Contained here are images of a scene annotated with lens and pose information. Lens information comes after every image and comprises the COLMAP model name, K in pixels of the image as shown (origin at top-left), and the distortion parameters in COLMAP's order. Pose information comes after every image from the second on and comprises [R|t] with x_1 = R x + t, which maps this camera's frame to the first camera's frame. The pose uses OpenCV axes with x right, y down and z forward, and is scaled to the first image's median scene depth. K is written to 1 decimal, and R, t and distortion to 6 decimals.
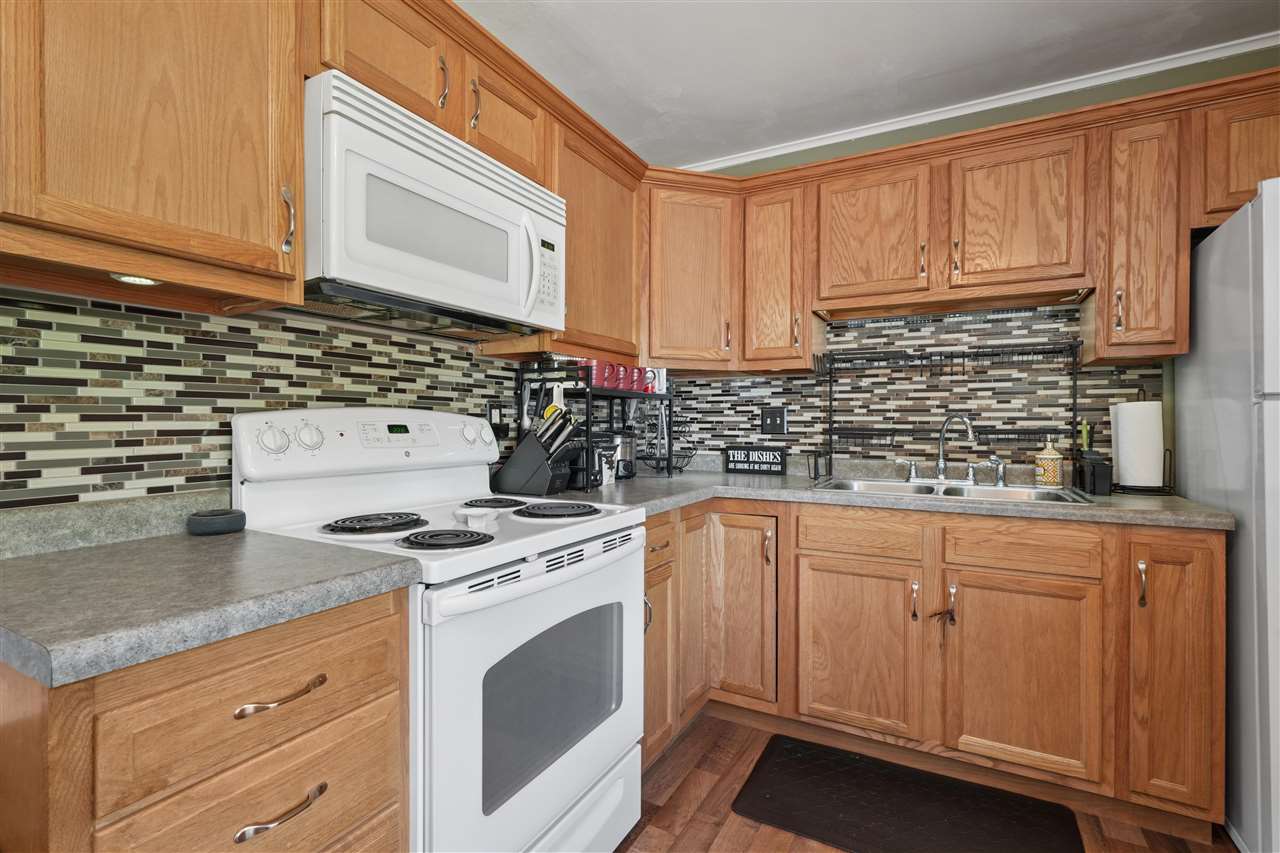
lens RADIAL K [[587.8, 0, 627.5], [0, 587.8, 427.1], [0, 0, 1]] dist [-0.003426, 0.000019]
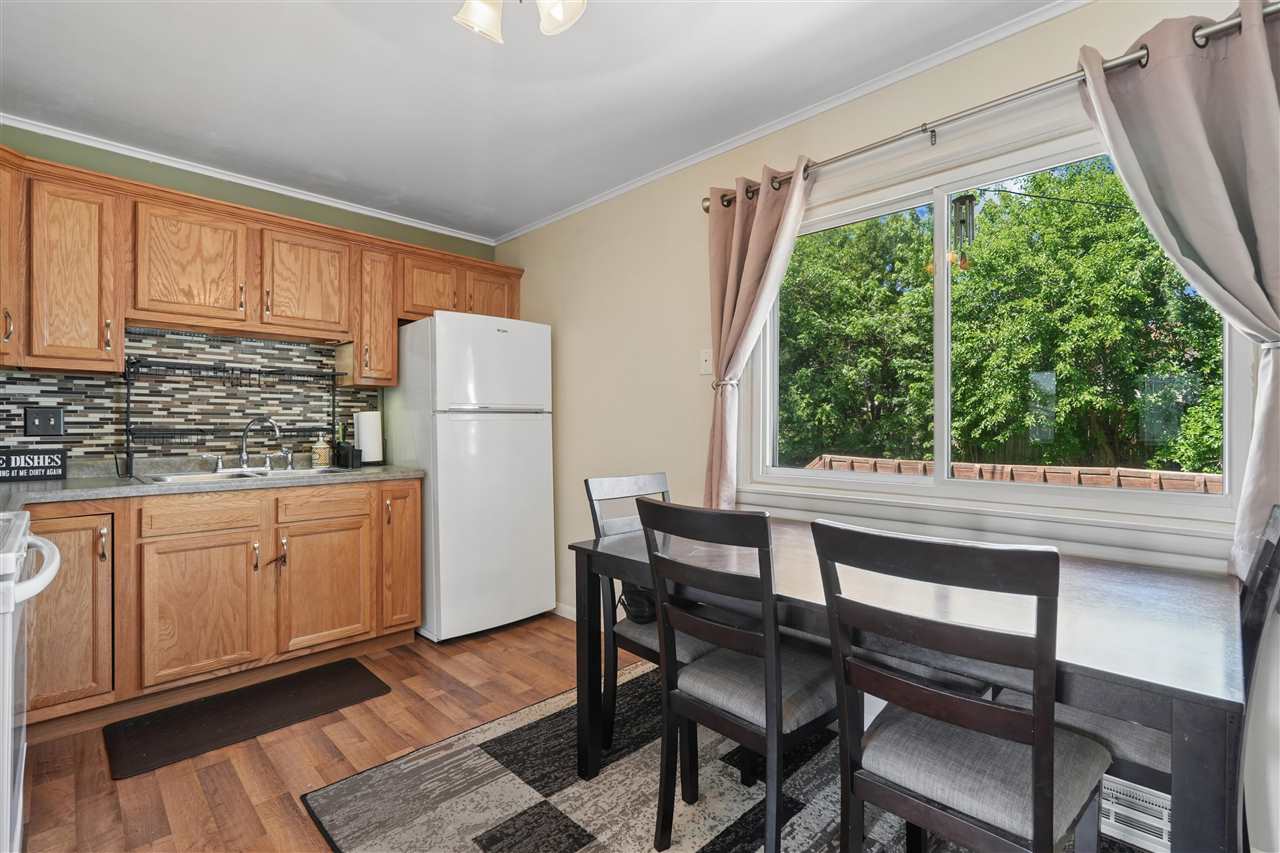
lens RADIAL K [[578.5, 0, 646.9], [0, 578.5, 424.8], [0, 0, 1]] dist [0.000741, 0.000762]
pose [[0.266305, -0.001898, 0.963887, -0.467157], [0.005491, 0.999985, 0.000452, -0.001215], [-0.963873, 0.005172, 0.266311, -0.187818]]
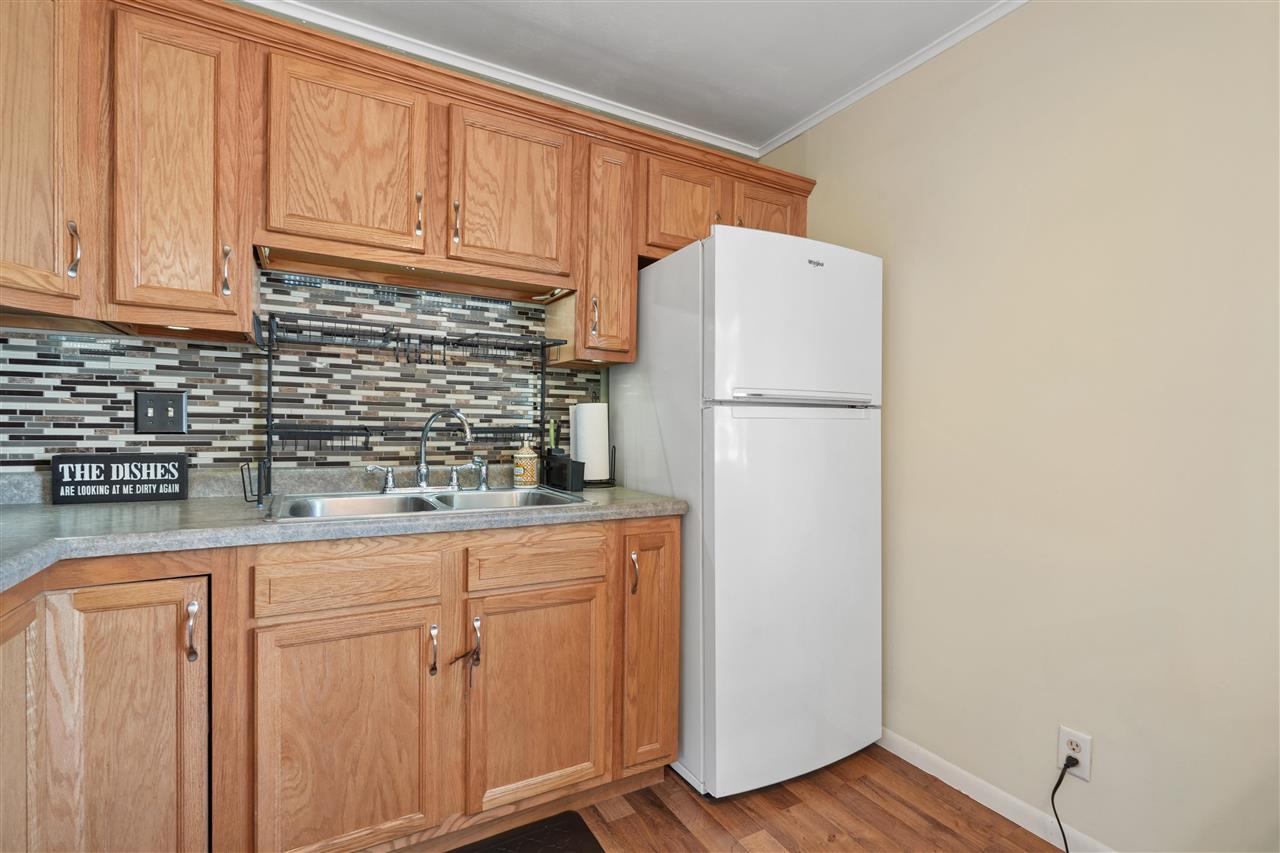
lens RADIAL K [[597.0, 0, 653.1], [0, 597.0, 434.5], [0, 0, 1]] dist [-0.003944, 0.000768]
pose [[0.508931, -0.007709, 0.860773, -0.031414], [-0.009182, 0.999854, 0.014384, -0.001260], [-0.860758, -0.015224, 0.508787, 0.300377]]
